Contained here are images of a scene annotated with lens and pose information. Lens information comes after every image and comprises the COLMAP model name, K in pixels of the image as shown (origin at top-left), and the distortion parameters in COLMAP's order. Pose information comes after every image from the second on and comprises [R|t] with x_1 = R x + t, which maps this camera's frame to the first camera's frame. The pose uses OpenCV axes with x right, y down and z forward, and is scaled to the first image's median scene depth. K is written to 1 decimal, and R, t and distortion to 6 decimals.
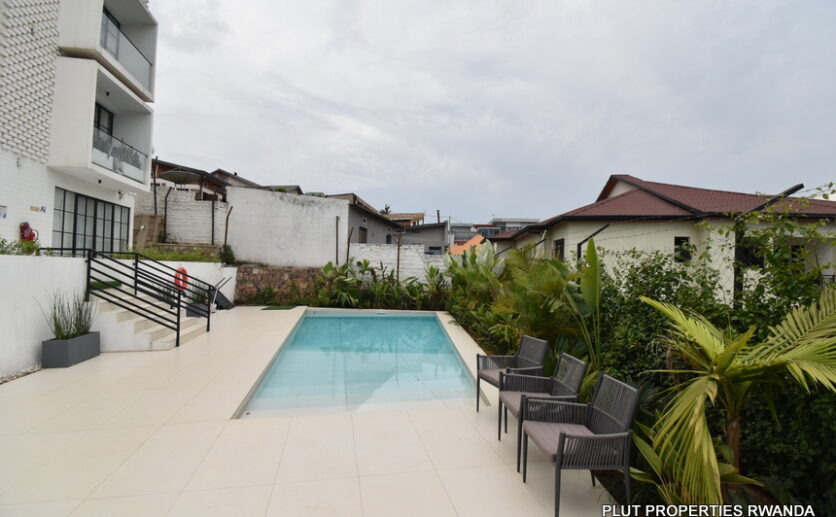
lens RADIAL K [[371.2, 0, 417.4], [0, 371.2, 264.9], [0, 0, 1]] dist [-0.003257, -0.001856]
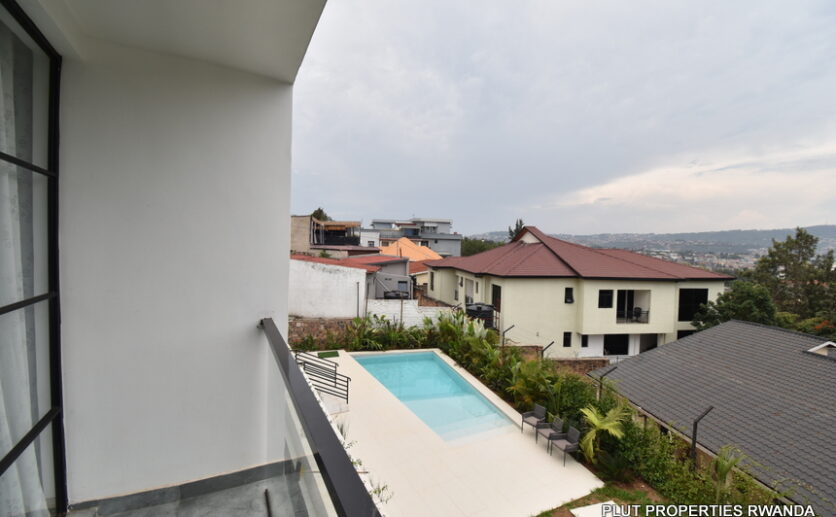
lens RADIAL K [[371.2, 0, 416.2], [0, 371.2, 255.2], [0, 0, 1]] dist [-0.003257, -0.001856]
pose [[0.965752, -0.004246, 0.259433, -0.377556], [-0.007438, 0.999002, 0.044041, -0.304061], [-0.259362, -0.044462, 0.964756, -0.415679]]
